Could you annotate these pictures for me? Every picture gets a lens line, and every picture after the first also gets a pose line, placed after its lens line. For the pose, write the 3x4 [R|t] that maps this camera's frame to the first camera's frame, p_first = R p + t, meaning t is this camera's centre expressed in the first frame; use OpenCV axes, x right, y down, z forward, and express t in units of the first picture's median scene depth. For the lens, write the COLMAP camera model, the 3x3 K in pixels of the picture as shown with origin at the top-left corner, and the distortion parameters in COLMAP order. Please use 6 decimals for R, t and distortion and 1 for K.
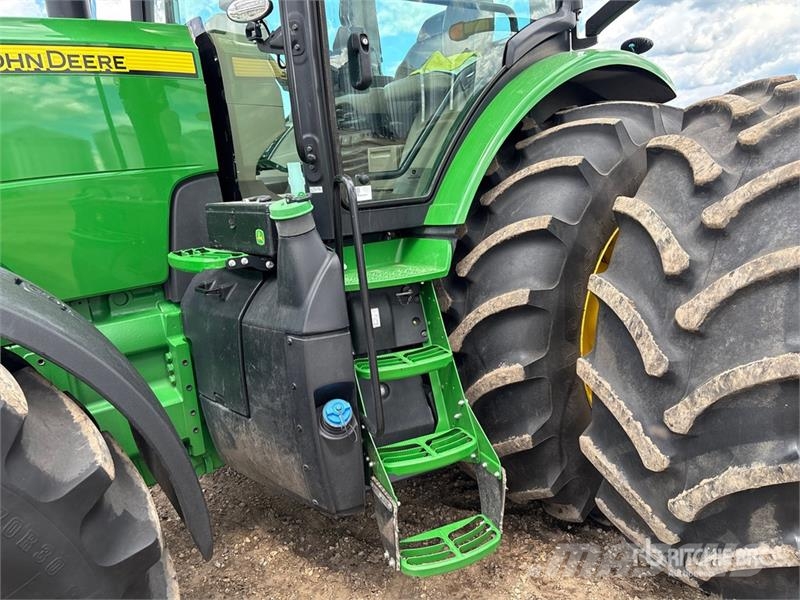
lens RADIAL K [[611.3, 0, 405.0], [0, 611.3, 303.9], [0, 0, 1]] dist [0.047622, -0.061194]
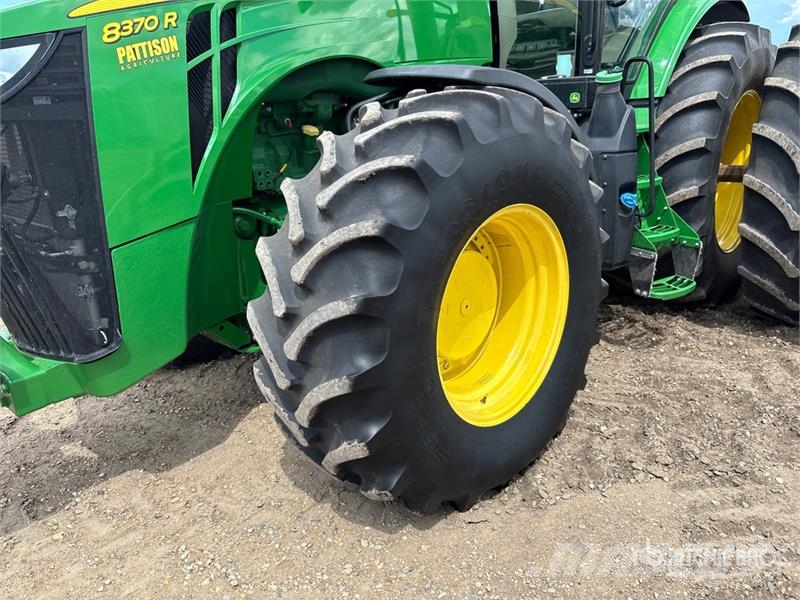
lens RADIAL K [[611.3, 0, 399.7], [0, 611.3, 292.0], [0, 0, 1]] dist [0.047622, -0.061194]
pose [[0.993461, -0.023347, 0.111757, -0.832057], [0.014201, 0.996536, 0.081944, 0.250066], [-0.113283, -0.079821, 0.990351, -0.581992]]
